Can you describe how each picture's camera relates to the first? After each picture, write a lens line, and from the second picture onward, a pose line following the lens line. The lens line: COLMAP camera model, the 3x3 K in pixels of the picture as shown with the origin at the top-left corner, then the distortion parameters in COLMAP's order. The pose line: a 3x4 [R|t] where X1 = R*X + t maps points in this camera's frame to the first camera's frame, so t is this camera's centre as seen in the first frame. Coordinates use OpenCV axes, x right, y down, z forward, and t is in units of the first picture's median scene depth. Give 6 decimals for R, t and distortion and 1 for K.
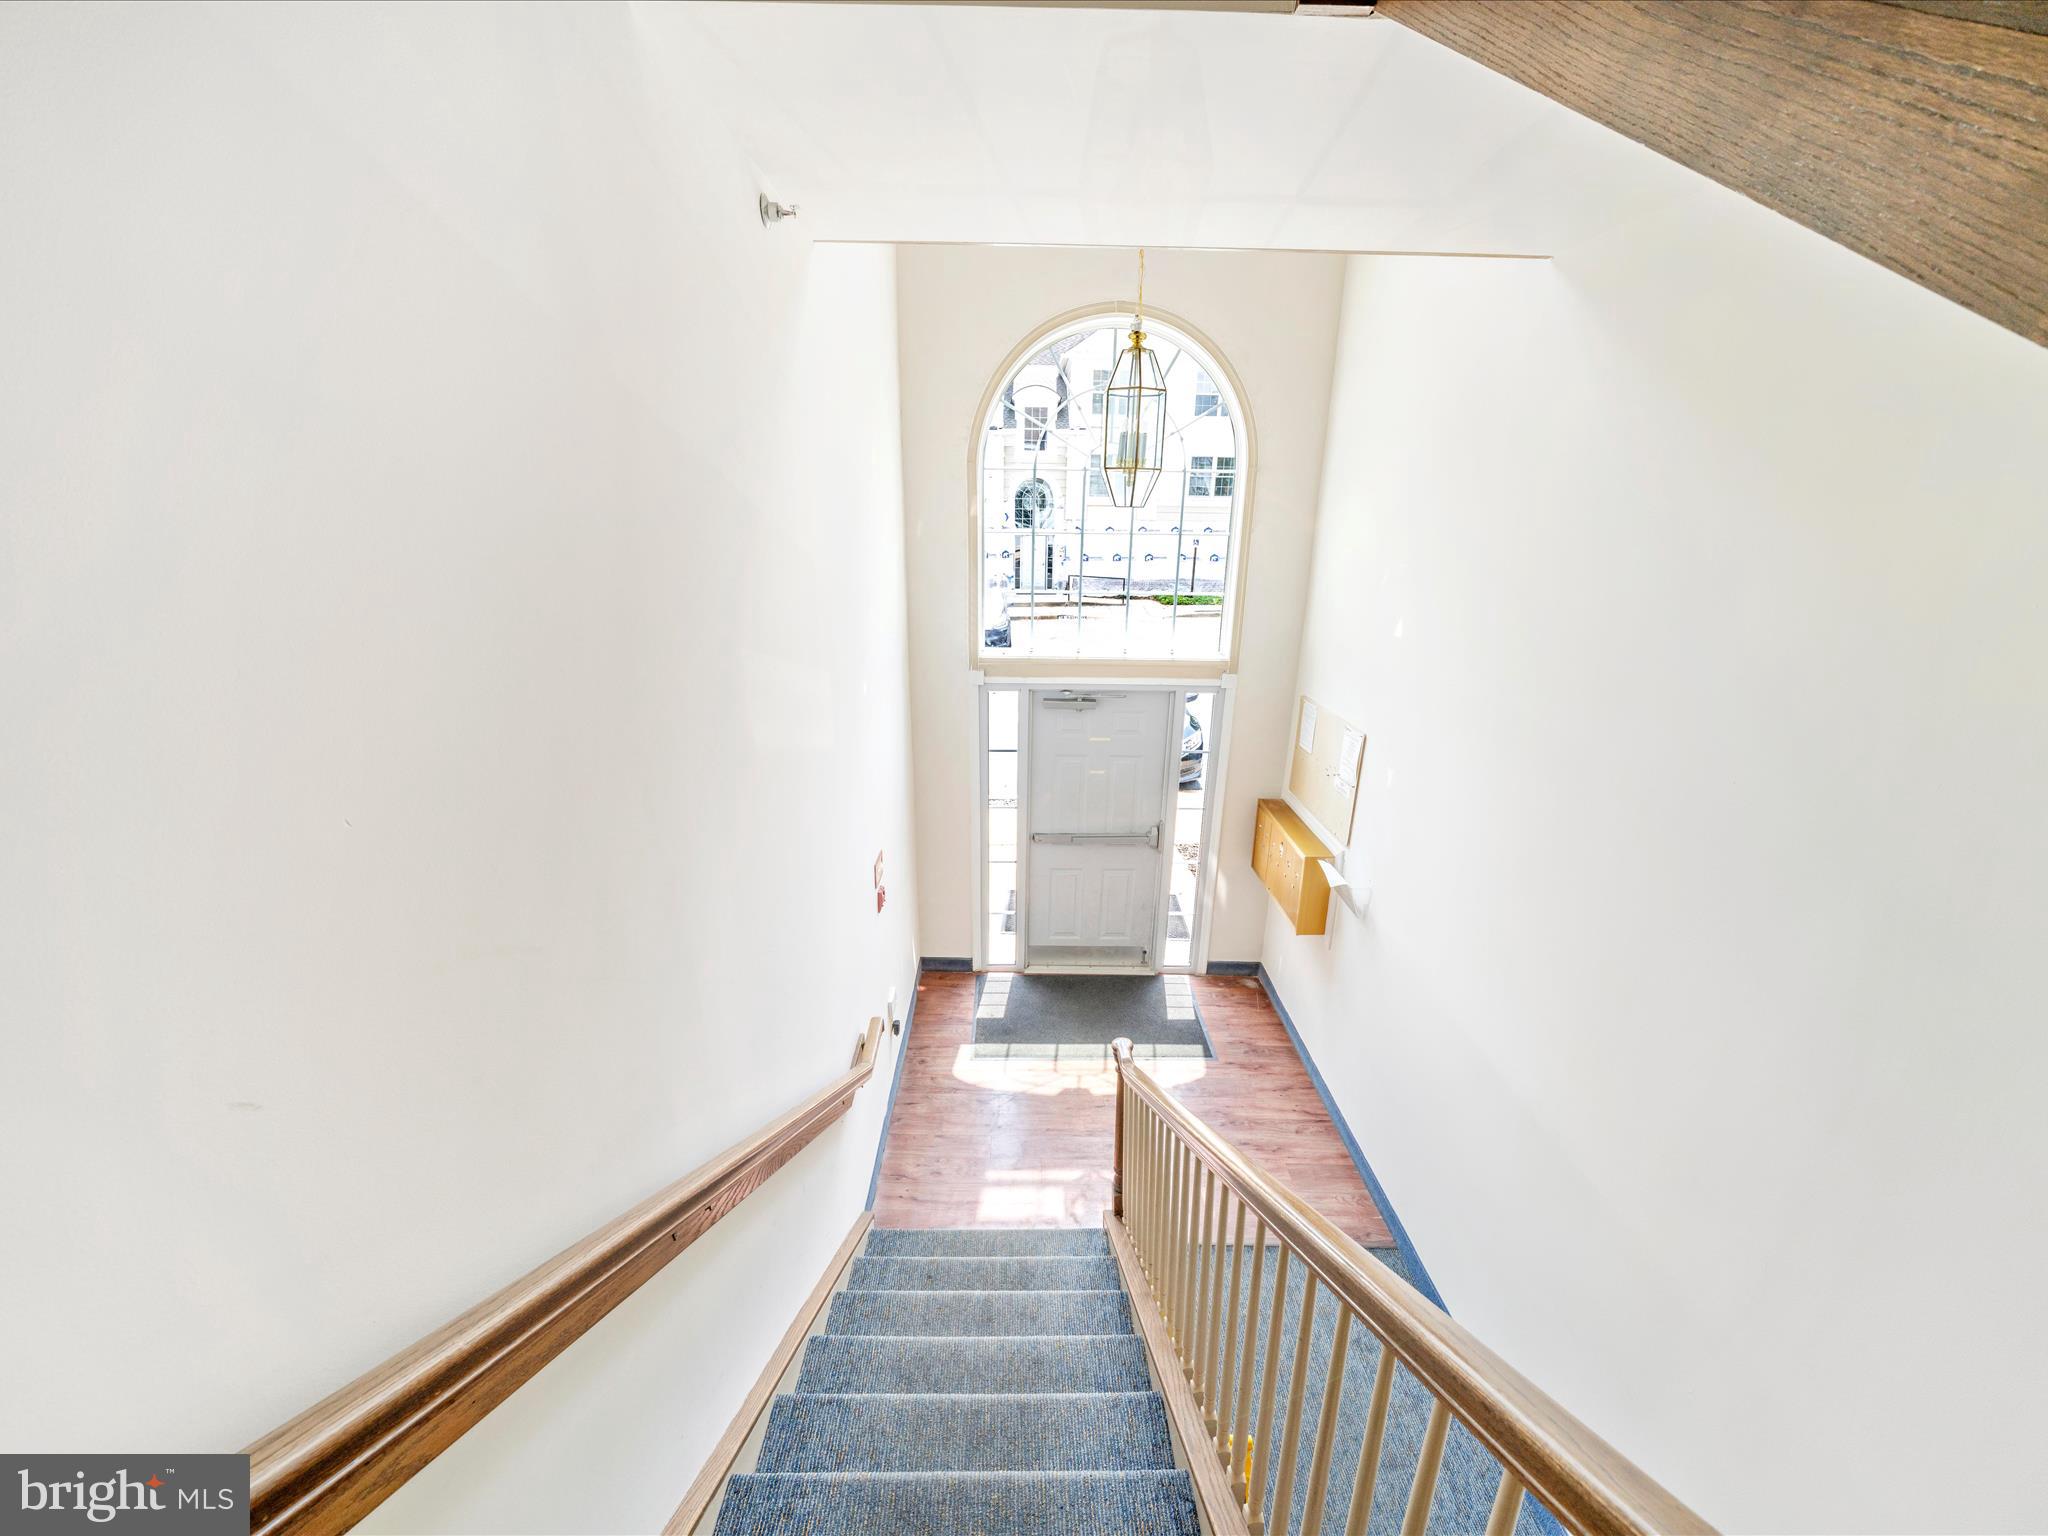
lens RADIAL K [[787.3, 0, 1023.9], [0, 787.3, 763.2], [0, 0, 1]] dist [-0.002195, -0.000923]
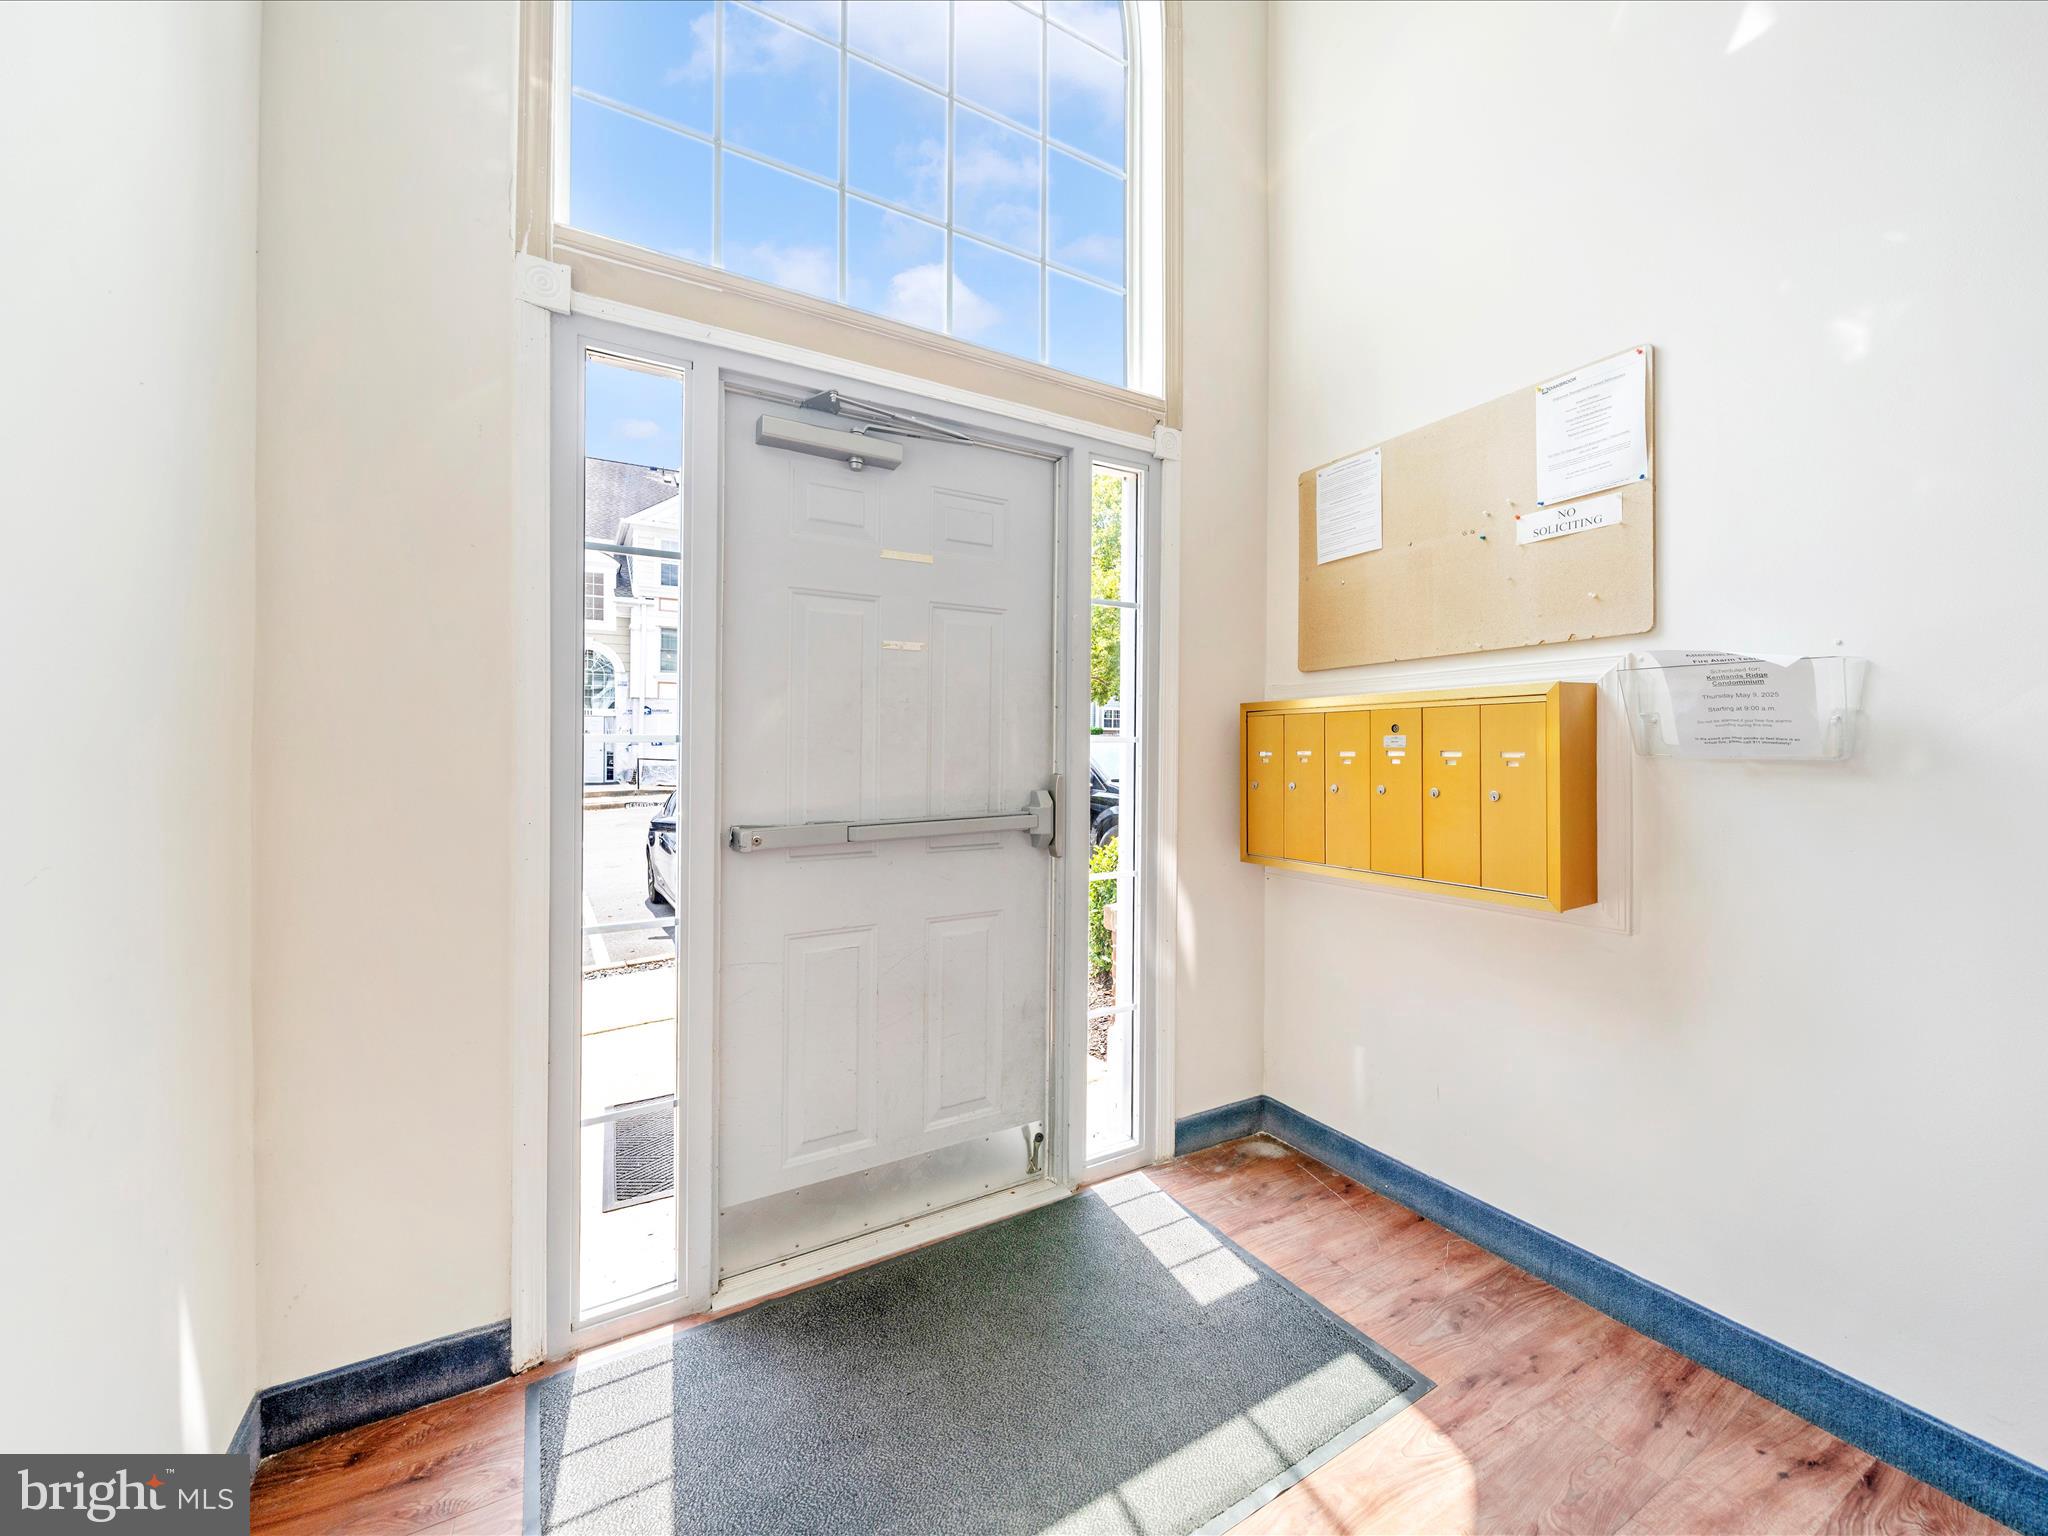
lens RADIAL K [[787.3, 0, 1022.1], [0, 787.3, 751.4], [0, 0, 1]] dist [-0.002195, -0.000923]
pose [[0.863324, -0.008815, 0.504573, -0.050067], [0.164021, 0.950464, -0.264035, 0.165144], [-0.477251, 0.310708, 0.822005, 0.646458]]
